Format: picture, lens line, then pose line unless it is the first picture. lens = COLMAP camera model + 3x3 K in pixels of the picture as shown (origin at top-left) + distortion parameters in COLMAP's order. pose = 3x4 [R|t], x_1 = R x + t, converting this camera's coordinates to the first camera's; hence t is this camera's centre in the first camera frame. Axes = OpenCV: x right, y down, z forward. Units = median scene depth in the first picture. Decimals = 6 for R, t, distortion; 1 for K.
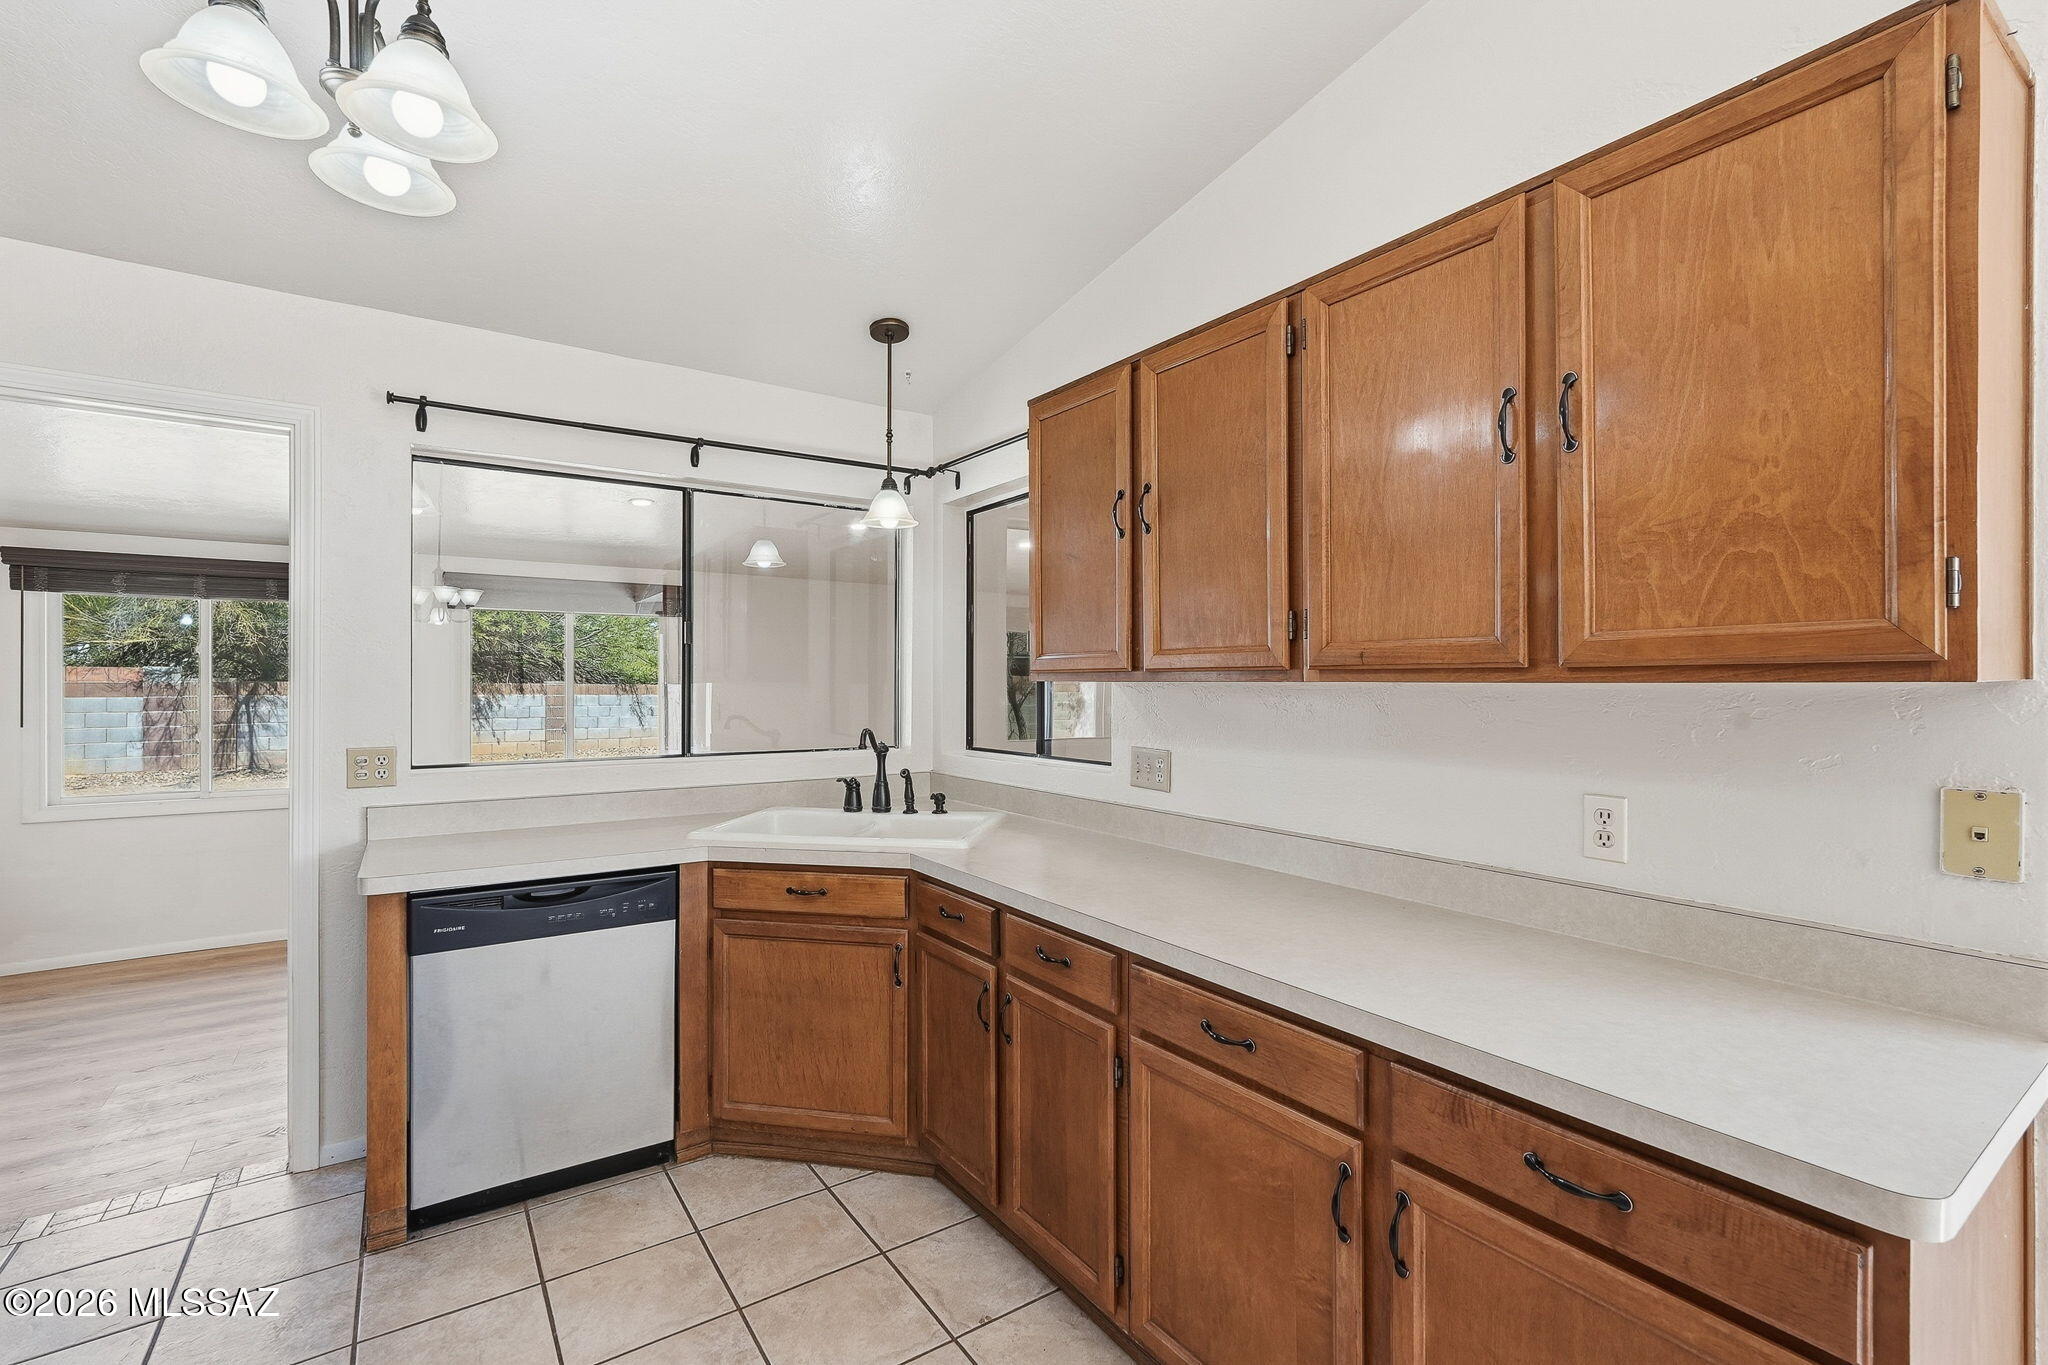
lens RADIAL K [[896.7, 0, 1029.6], [0, 896.7, 687.7], [0, 0, 1]] dist [-0.016986, 0.010535]
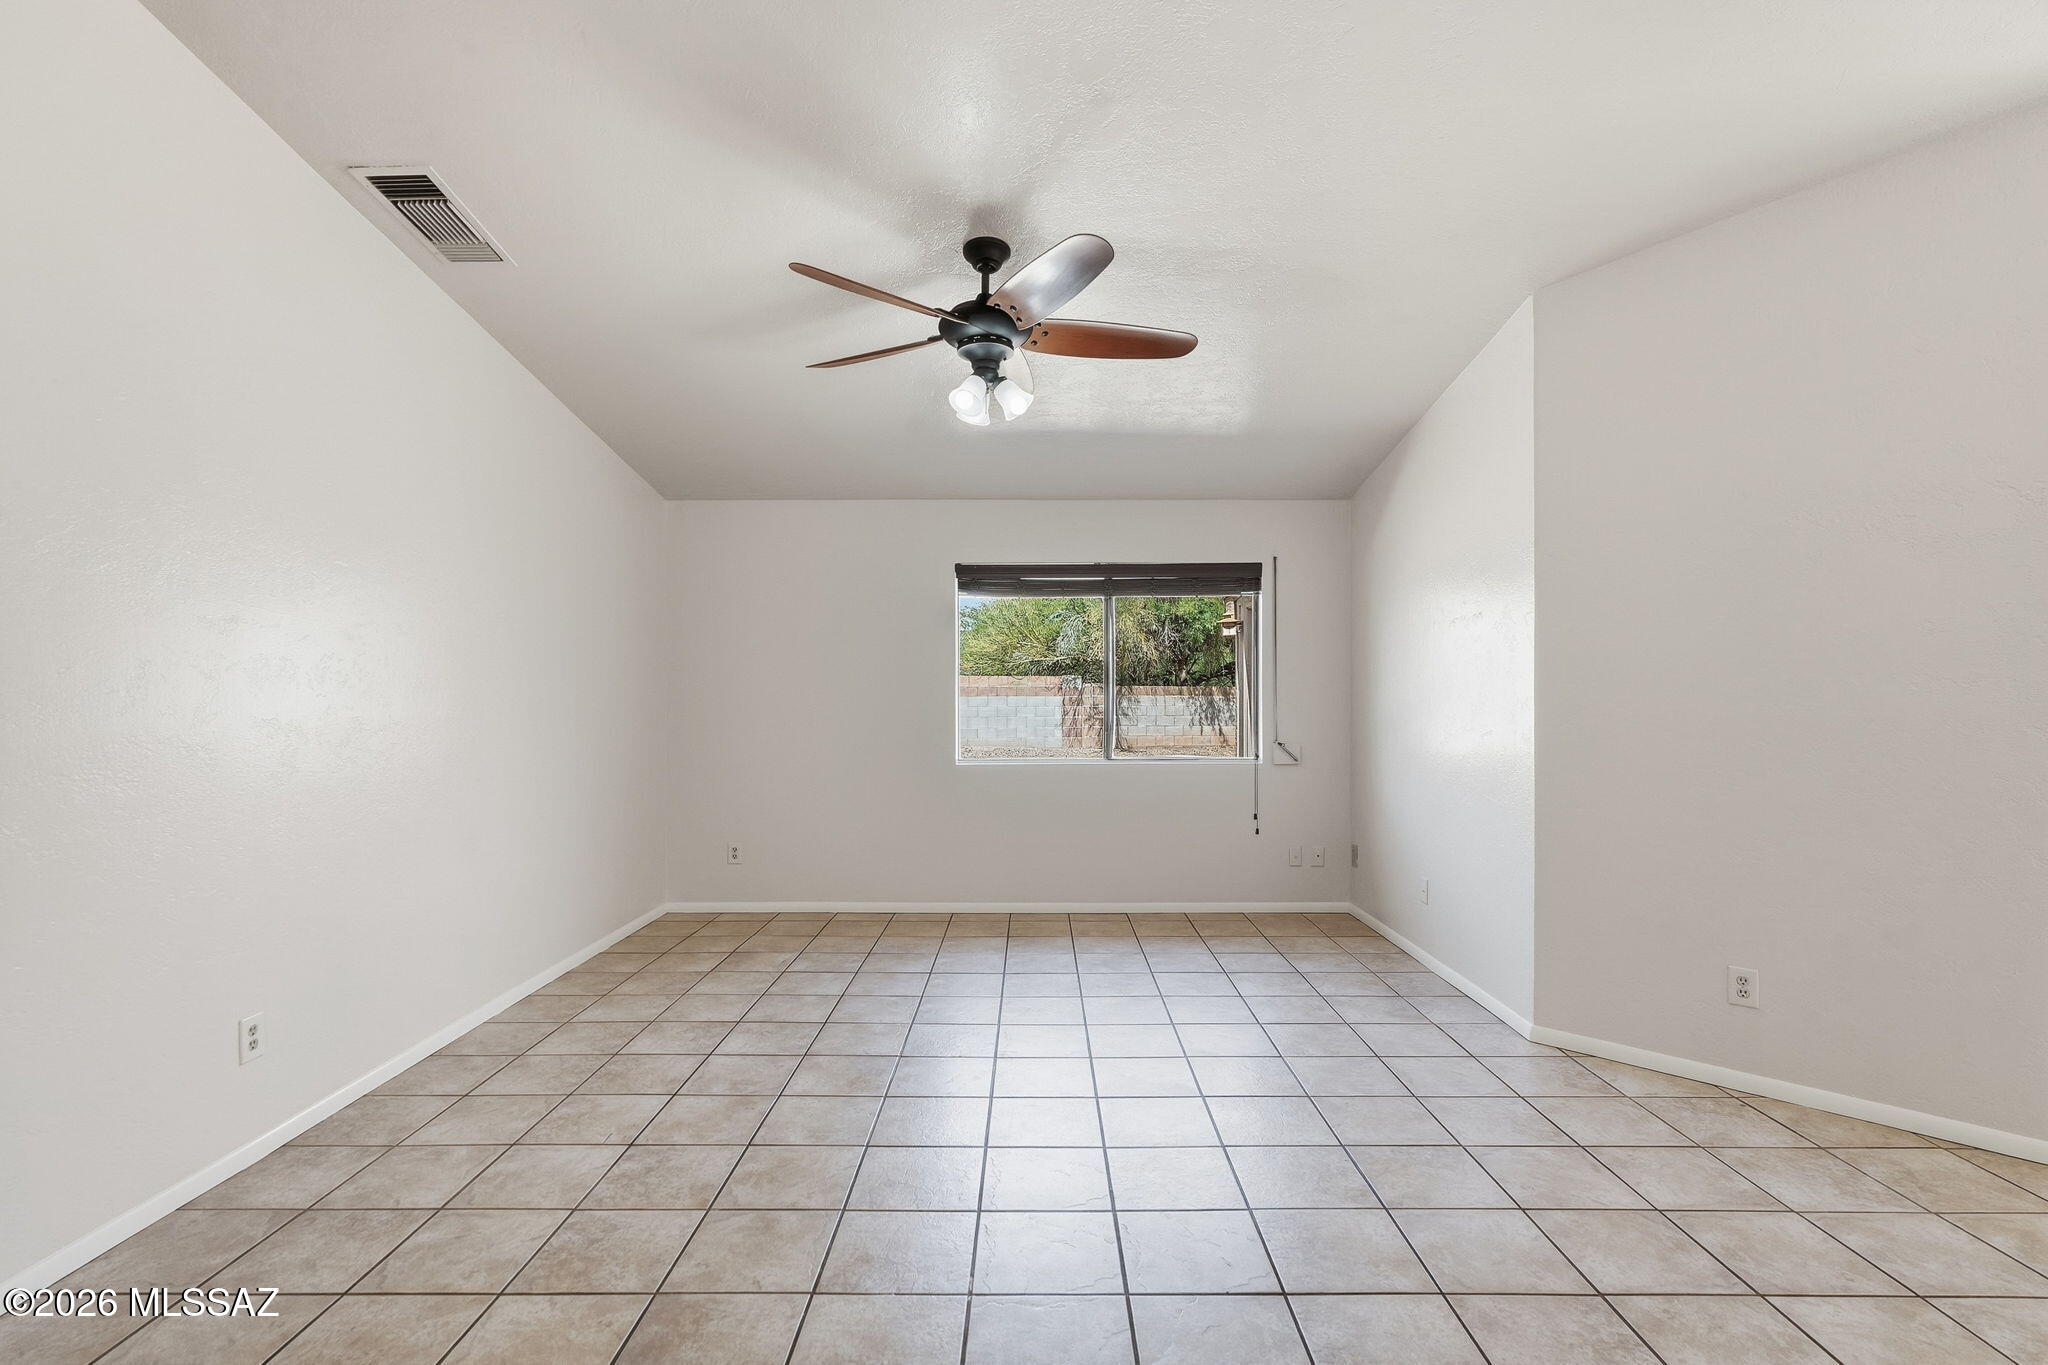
lens RADIAL K [[971.3, 0, 1028.5], [0, 971.3, 692.8], [0, 0, 1]] dist [-0.013456, 0.009260]
pose [[0.816157, 0.000562, -0.577830, -0.658882], [-0.000330, 1.000000, 0.000506, 0.023384], [0.577830, -0.000223, 0.816157, -1.748327]]
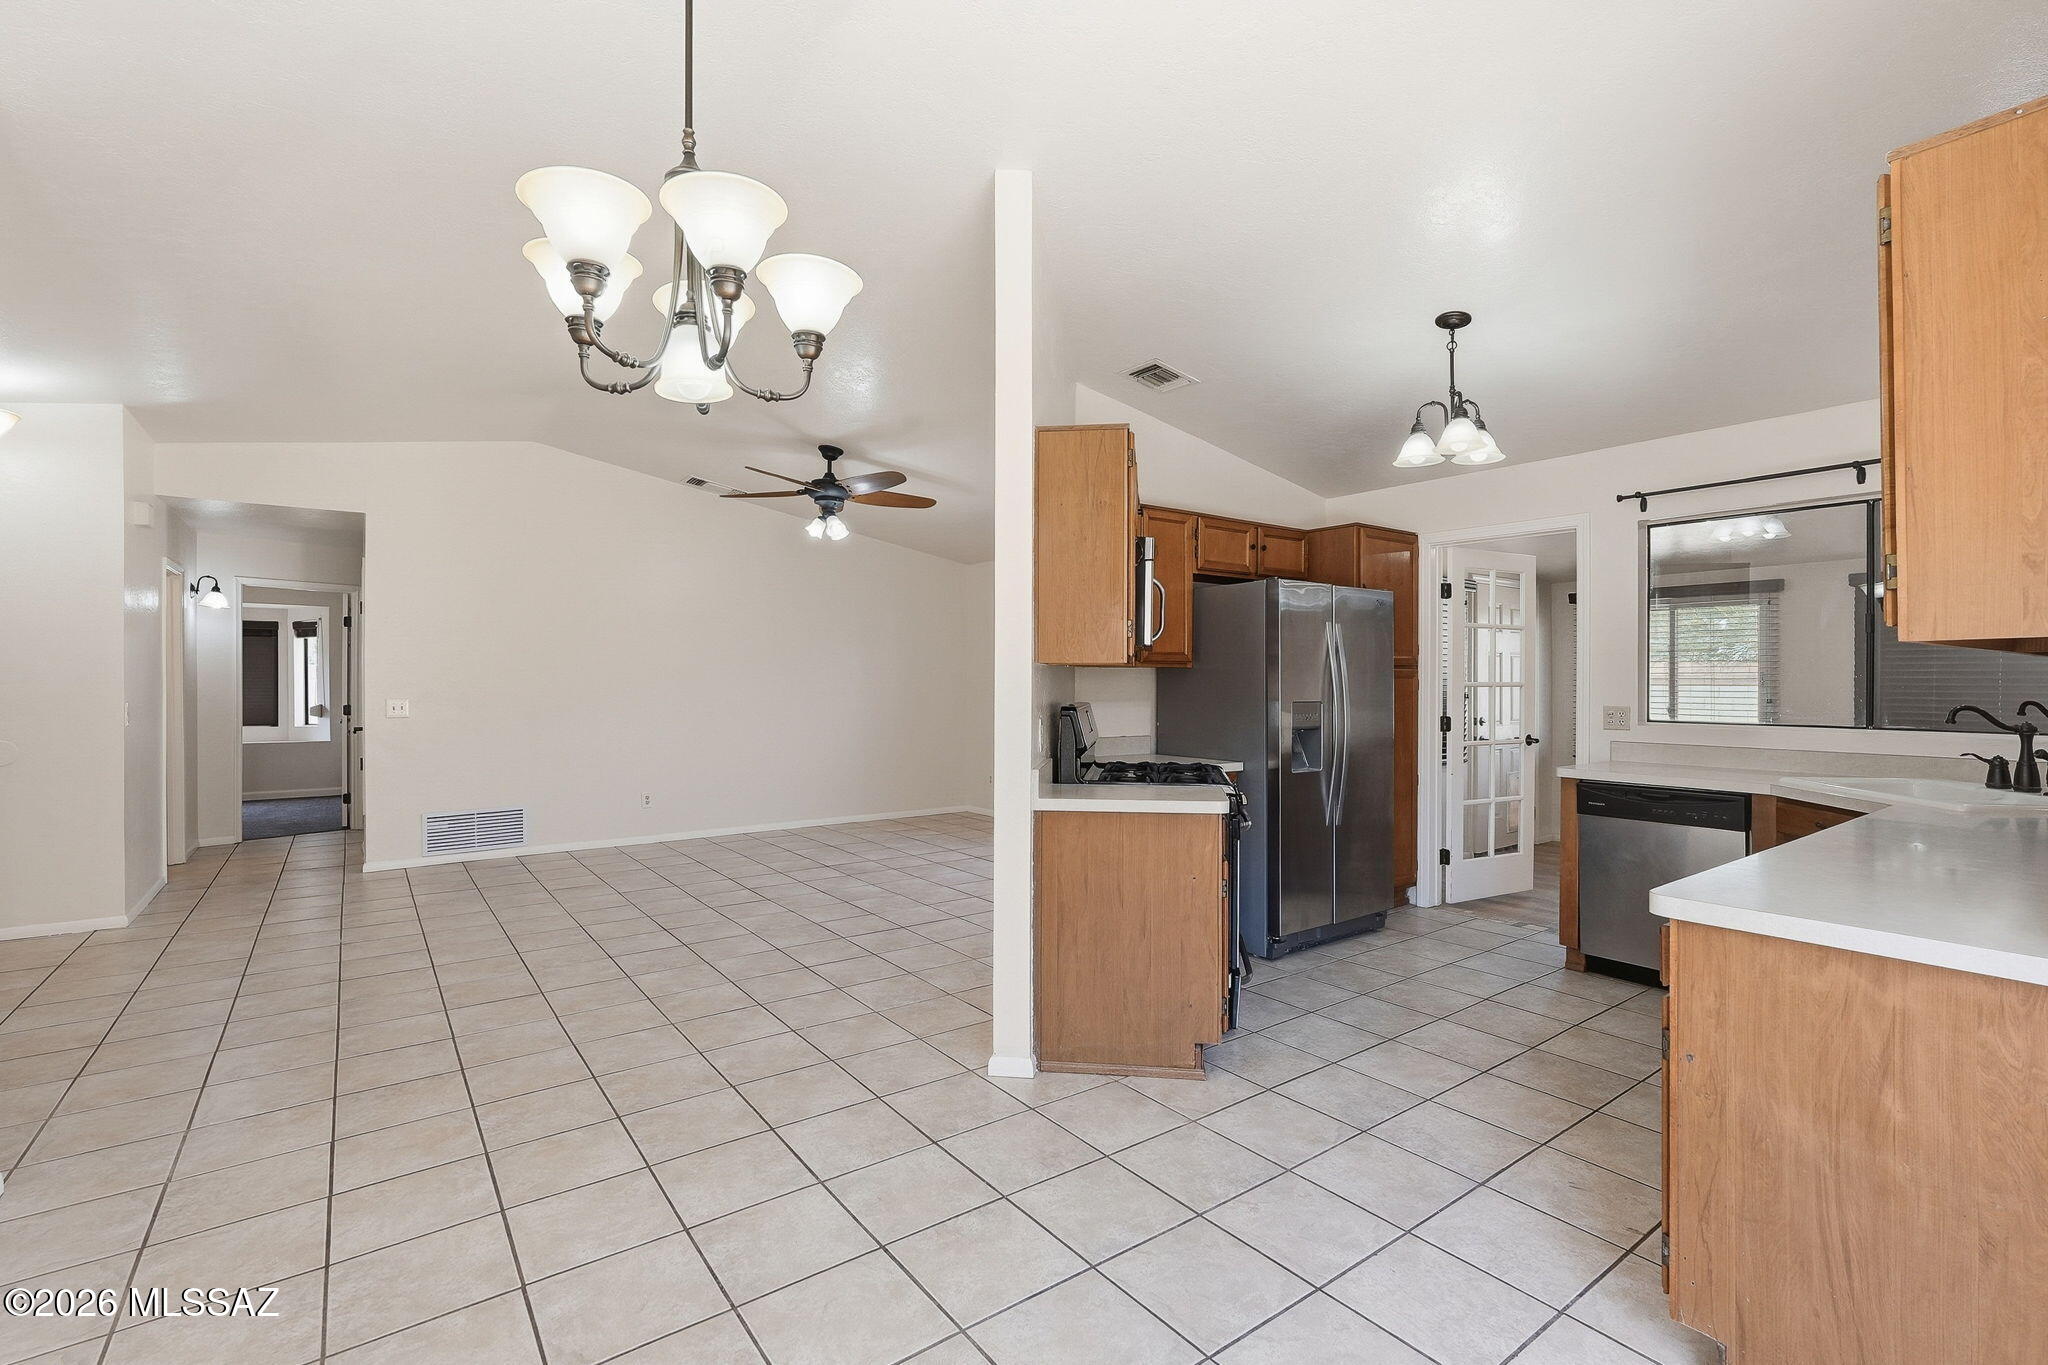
lens RADIAL K [[920.3, 0, 1032.2], [0, 920.3, 680.3], [0, 0, 1]] dist [-0.012977, 0.008698]
pose [[0.034259, 0.001263, -0.999412, 1.027640], [-0.006522, 0.999978, 0.001040, 0.025624], [0.999392, 0.006483, 0.034267, -0.178450]]
